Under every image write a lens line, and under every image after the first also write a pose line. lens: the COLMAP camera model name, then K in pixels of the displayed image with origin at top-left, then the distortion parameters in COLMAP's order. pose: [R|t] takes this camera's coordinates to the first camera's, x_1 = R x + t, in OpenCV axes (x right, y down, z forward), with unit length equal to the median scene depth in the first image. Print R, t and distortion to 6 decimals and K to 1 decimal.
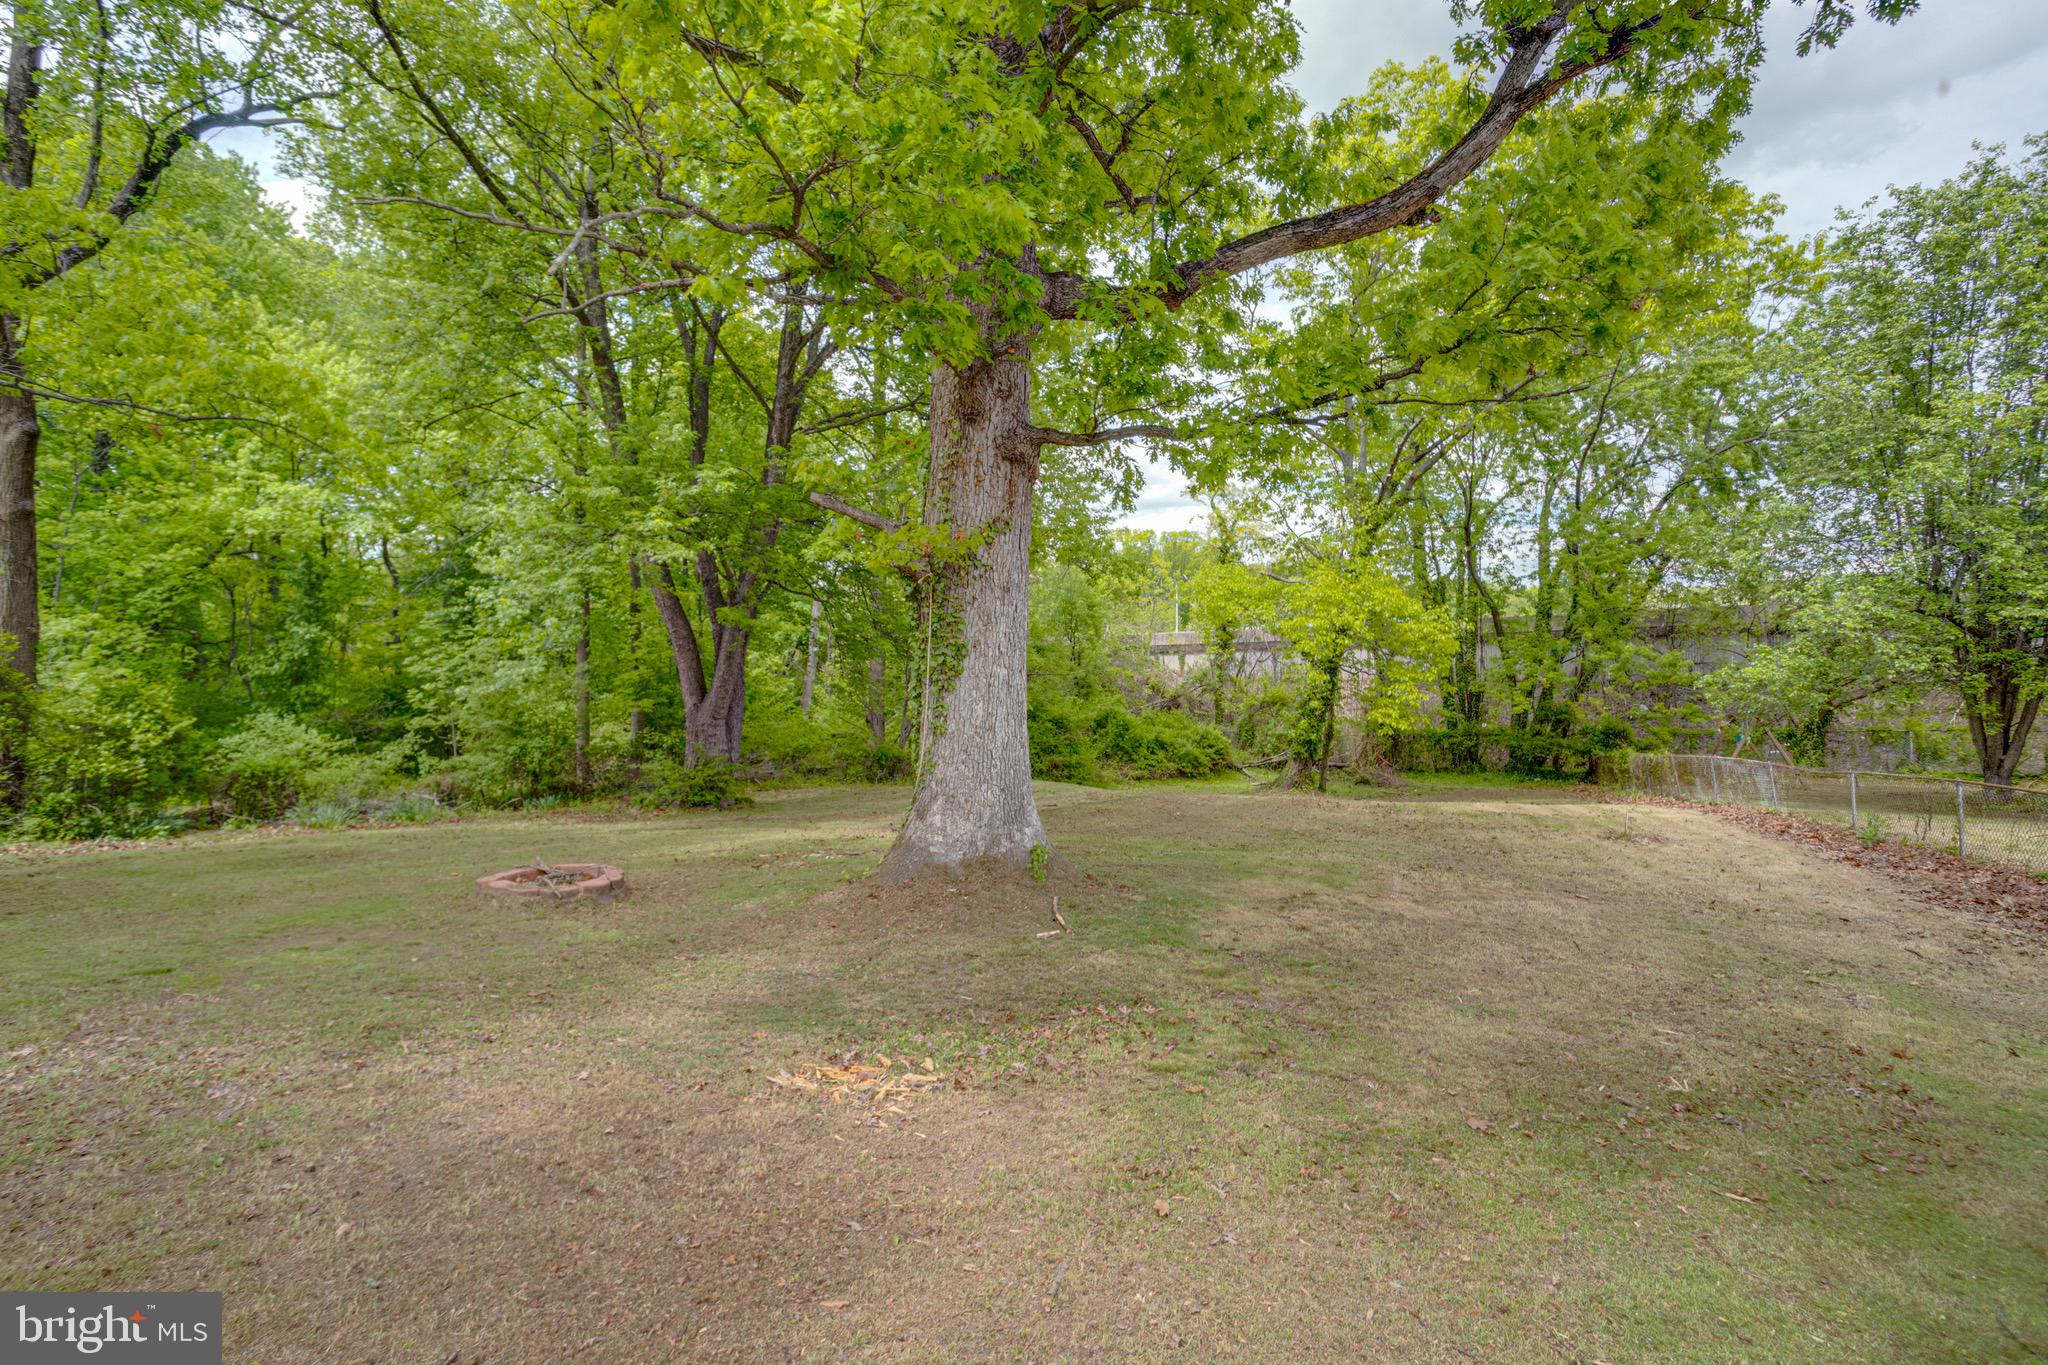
lens RADIAL K [[1001.2, 0, 1004.7], [0, 1001.2, 682.8], [0, 0, 1]] dist [-0.050444, 0.039407]
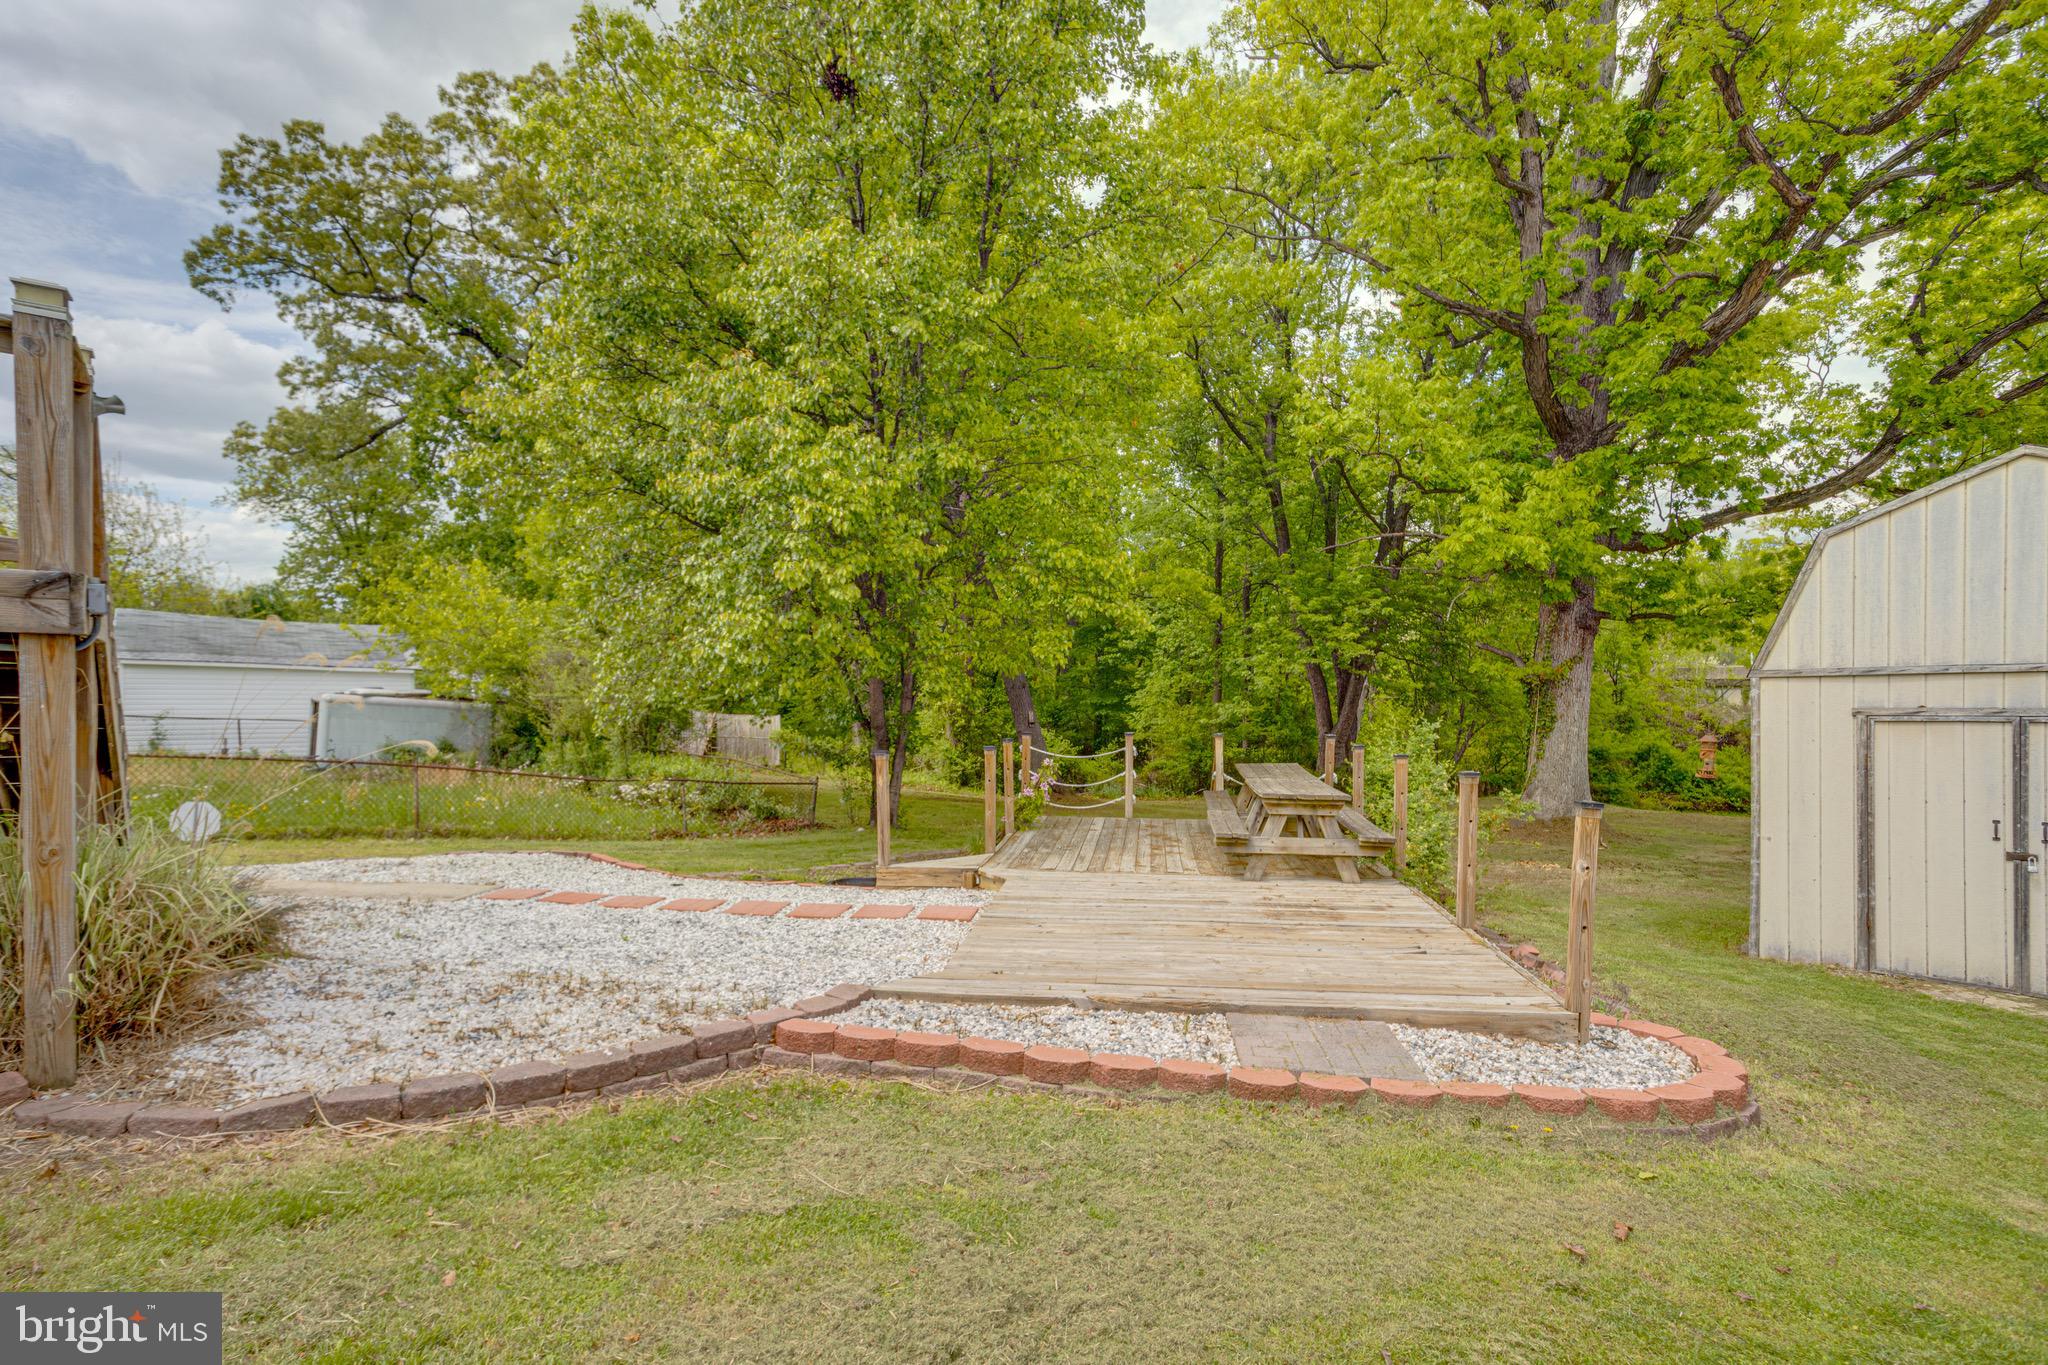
lens RADIAL K [[1001.2, 0, 1004.7], [0, 1001.2, 682.8], [0, 0, 1]] dist [-0.050444, 0.039407]
pose [[0.885051, 0.019490, -0.465086, -0.032412], [-0.026533, 0.999611, -0.008602, -0.019285], [0.464738, 0.019954, 0.885224, -0.440800]]
